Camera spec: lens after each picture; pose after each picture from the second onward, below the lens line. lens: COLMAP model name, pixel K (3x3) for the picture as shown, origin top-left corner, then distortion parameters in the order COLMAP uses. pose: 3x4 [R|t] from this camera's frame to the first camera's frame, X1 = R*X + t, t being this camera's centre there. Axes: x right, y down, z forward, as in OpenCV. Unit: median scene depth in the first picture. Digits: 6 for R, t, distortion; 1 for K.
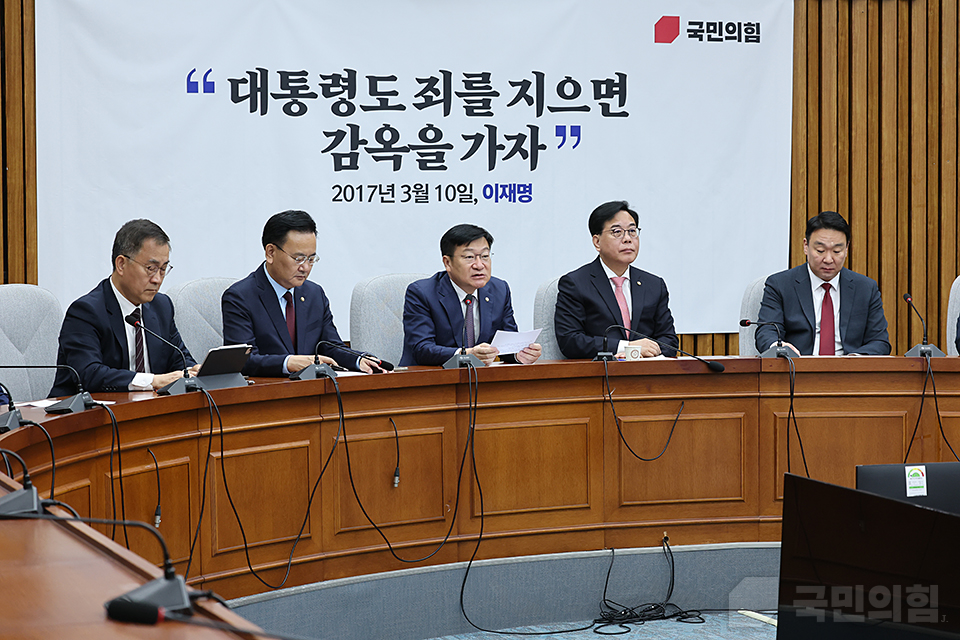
lens RADIAL K [[2686.0, 0, 471.3], [0, 2686.0, 364.3], [0, 0, 1]] dist [-0.040328, 0.000000]
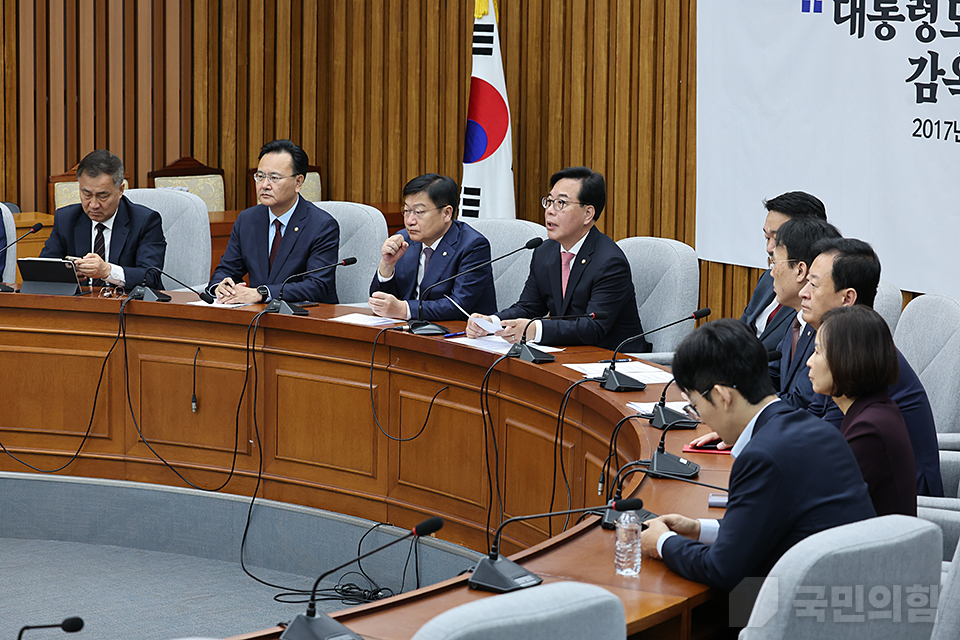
lens RADIAL K [[2686.0, 0, 472.8], [0, 2686.0, 242.8], [0, 0, 1]] dist [-0.040328, 0.000000]
pose [[0.305892, 0.111721, -0.945489, 0.753031], [-0.080559, 0.992567, 0.091221, -0.094977], [0.948652, 0.048264, 0.312618, 0.579537]]
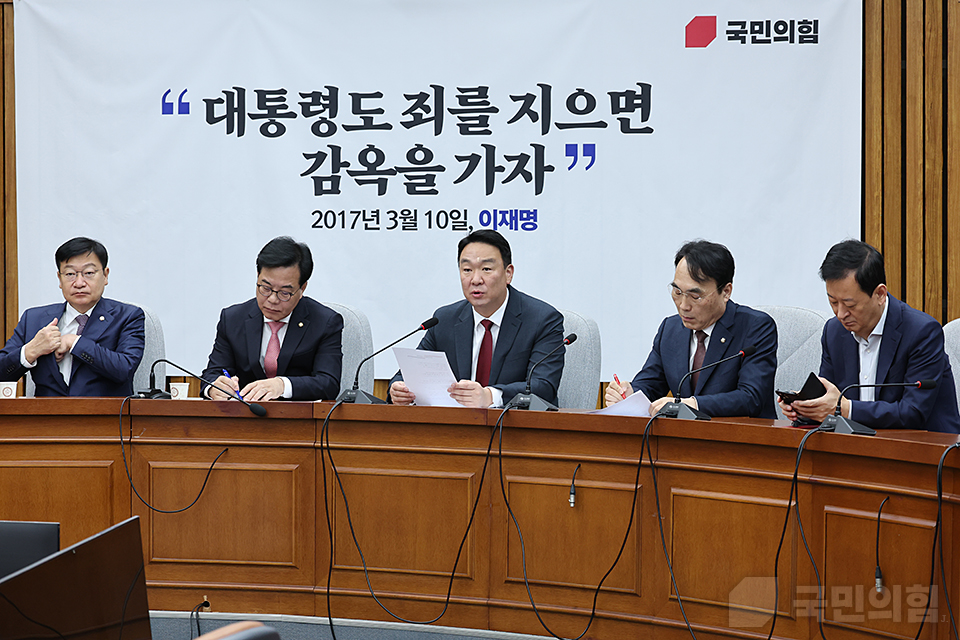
lens RADIAL K [[2686.0, 0, 456.8], [0, 2686.0, 350.7], [0, 0, 1]] dist [-0.040328, 0.000000]
pose [[0.843469, 0.026439, -0.536527, 0.490991], [-0.040046, 0.999104, -0.013721, -0.007245], [0.535683, 0.033058, 0.843772, 0.239892]]
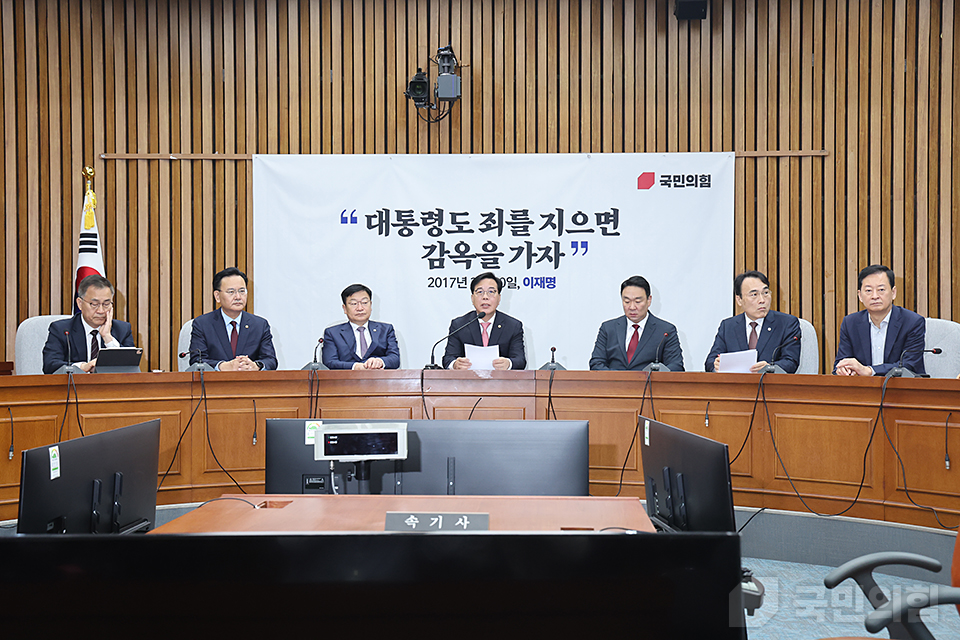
lens RADIAL K [[1284.3, 0, 479.0], [0, 1284.3, 332.6], [0, 0, 1]] dist [0.153982, 0.000000]
pose [[0.928242, 0.002543, -0.371969, 0.276597], [-0.029415, 0.997347, -0.066587, 0.020388], [0.370813, 0.072751, 0.925854, 0.267212]]
